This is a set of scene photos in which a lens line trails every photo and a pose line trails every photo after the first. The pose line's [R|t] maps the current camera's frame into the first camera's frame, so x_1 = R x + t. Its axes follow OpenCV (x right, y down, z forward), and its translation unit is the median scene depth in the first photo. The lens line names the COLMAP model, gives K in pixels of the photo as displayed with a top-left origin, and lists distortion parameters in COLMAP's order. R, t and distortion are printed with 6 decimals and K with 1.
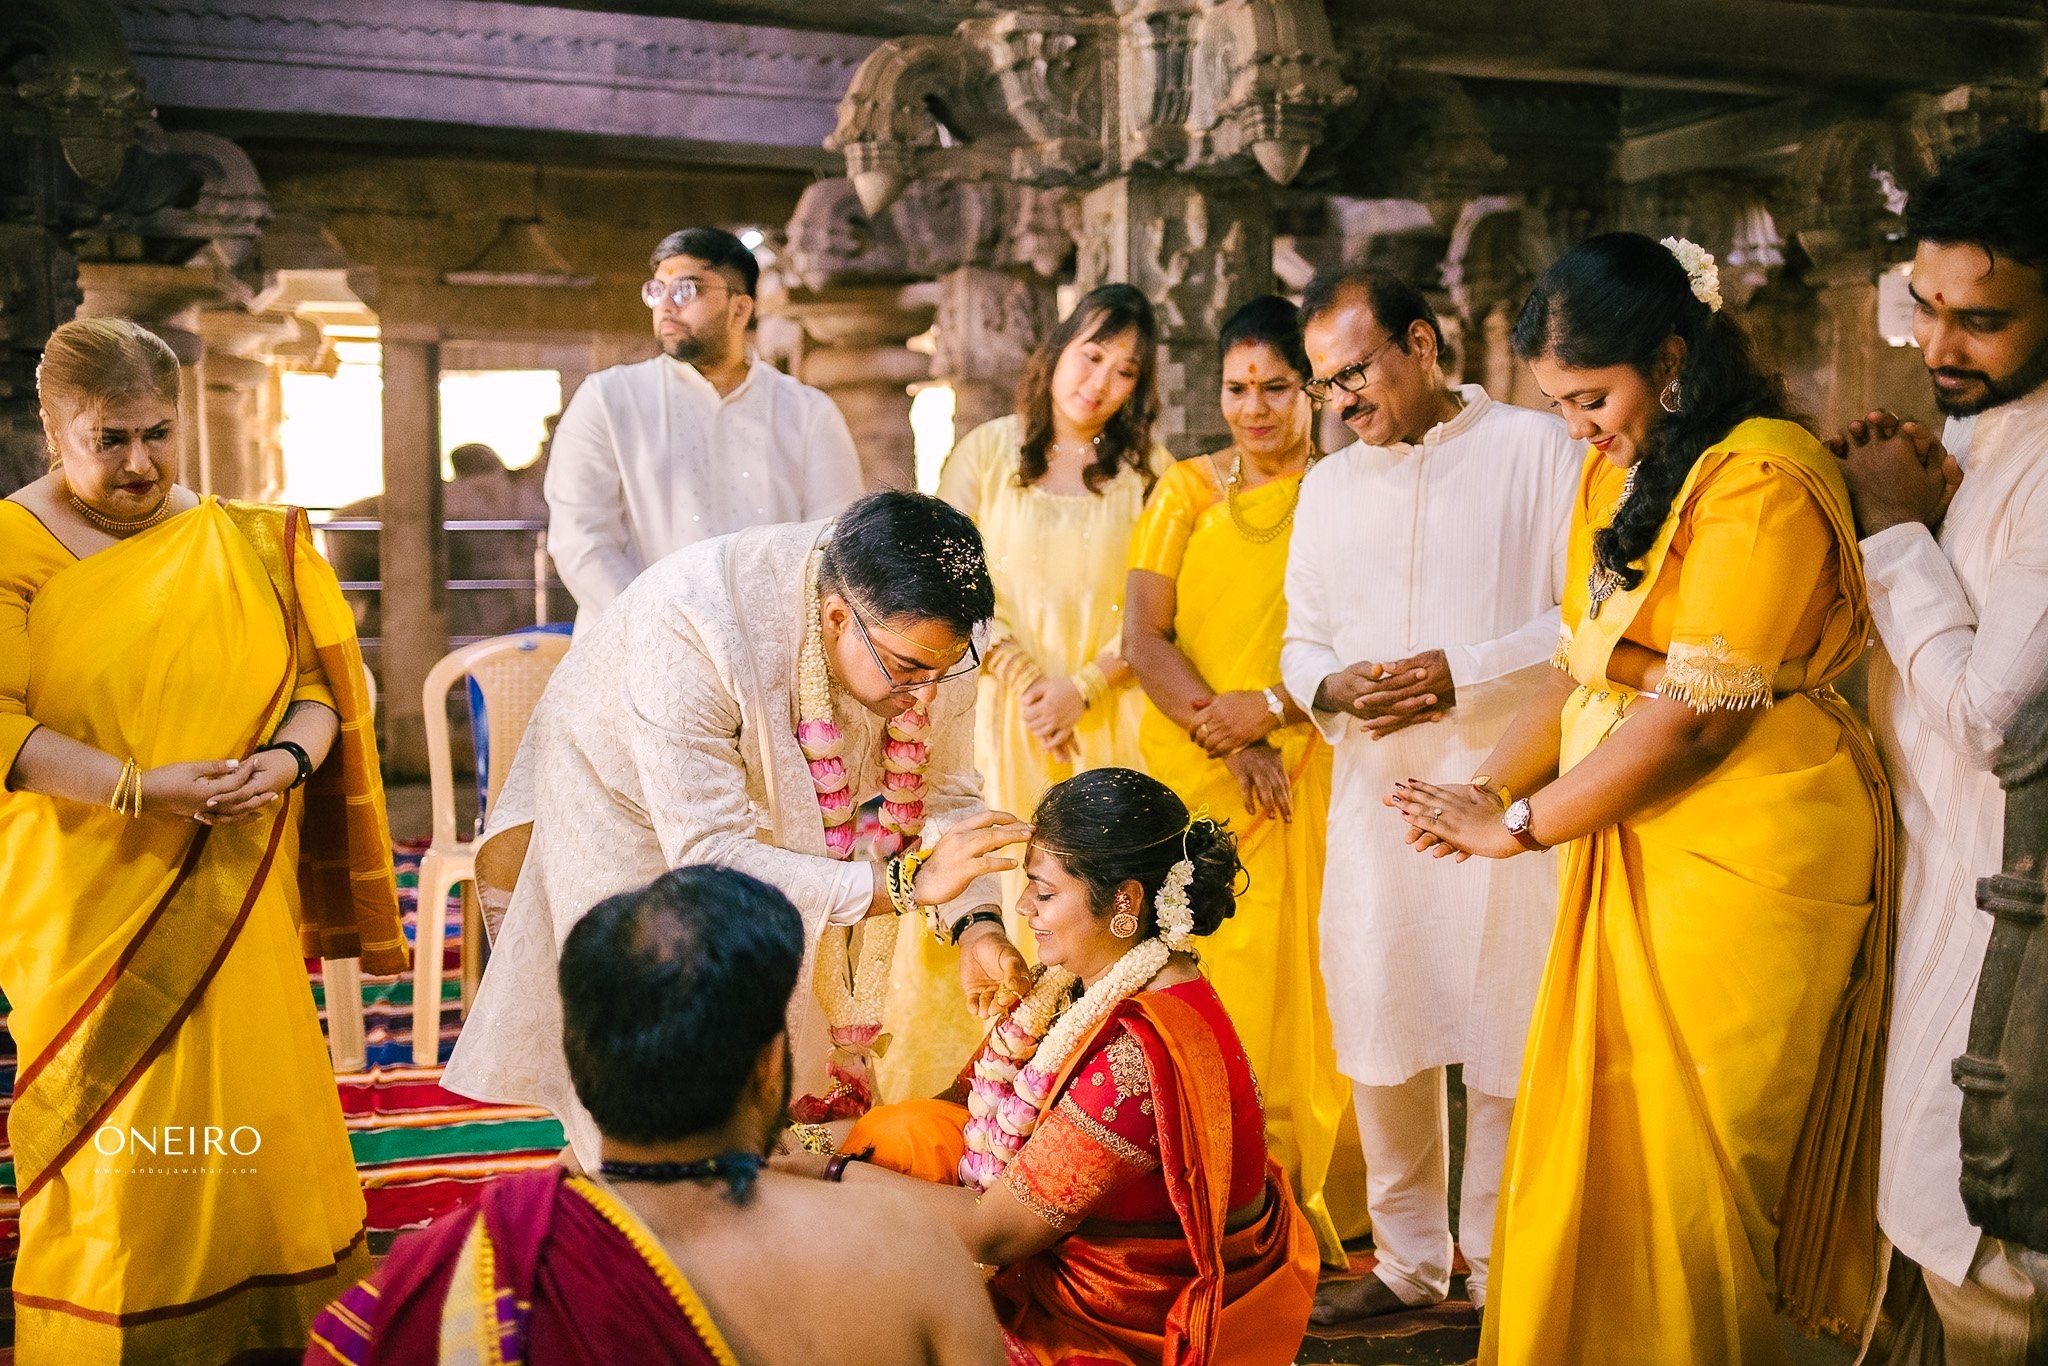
lens RADIAL K [[1866.6, 0, 1034.9], [0, 1866.6, 689.2], [0, 0, 1]] dist [0.013438, -0.001569]
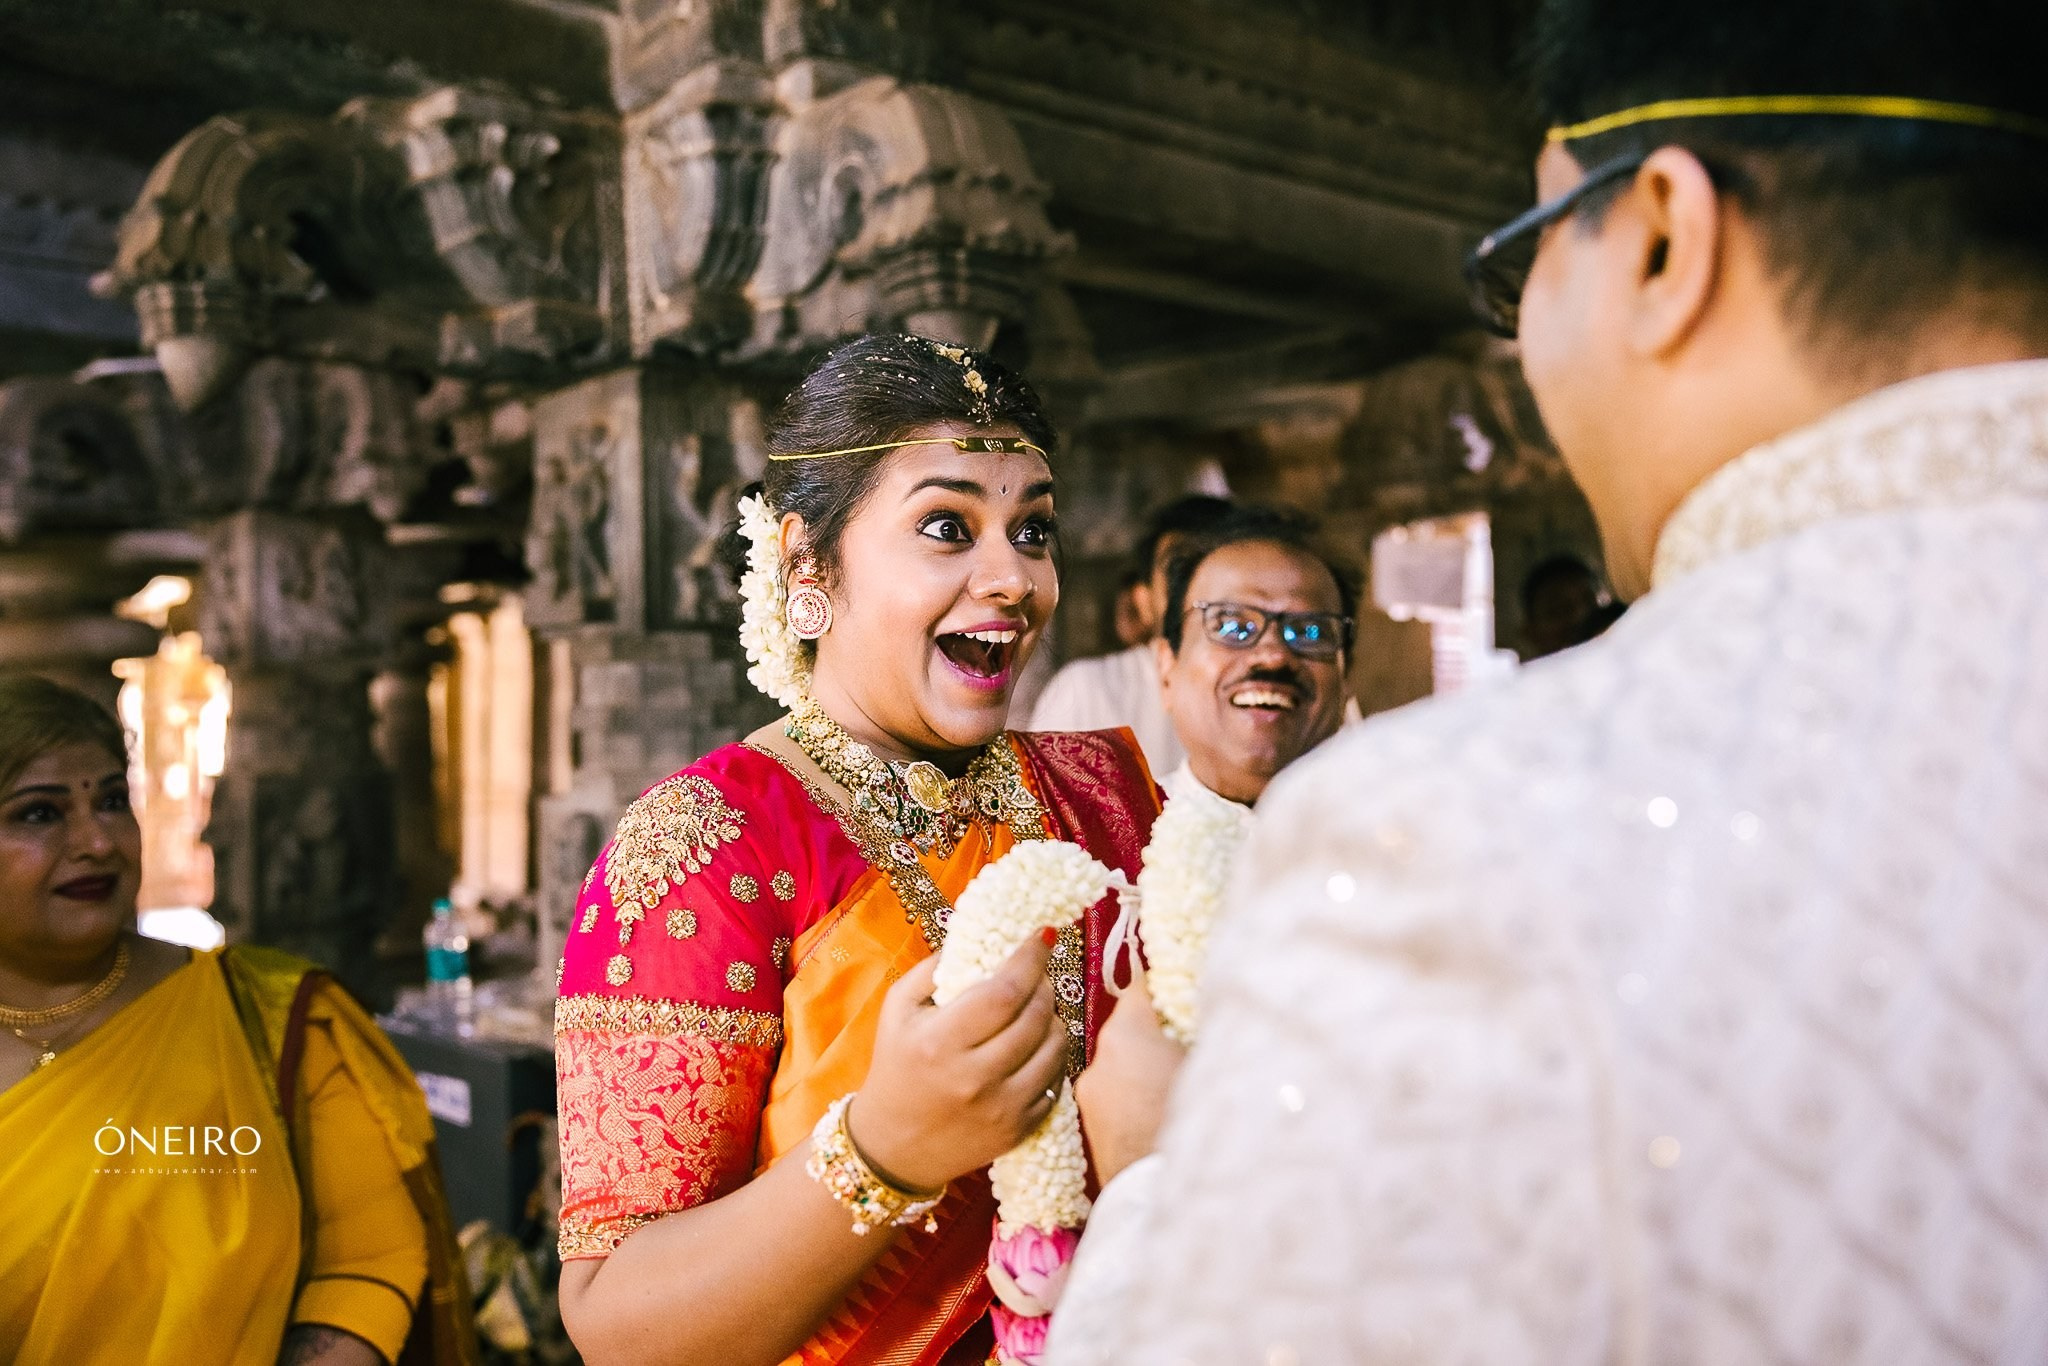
lens RADIAL K [[1866.6, 0, 1009.2], [0, 1866.6, 684.6], [0, 0, 1]] dist [0.013438, -0.001569]
pose [[0.917694, -0.018457, 0.396860, -0.087384], [0.072047, 0.990089, -0.120554, -0.087214], [-0.390701, 0.139225, 0.909928, 0.406417]]
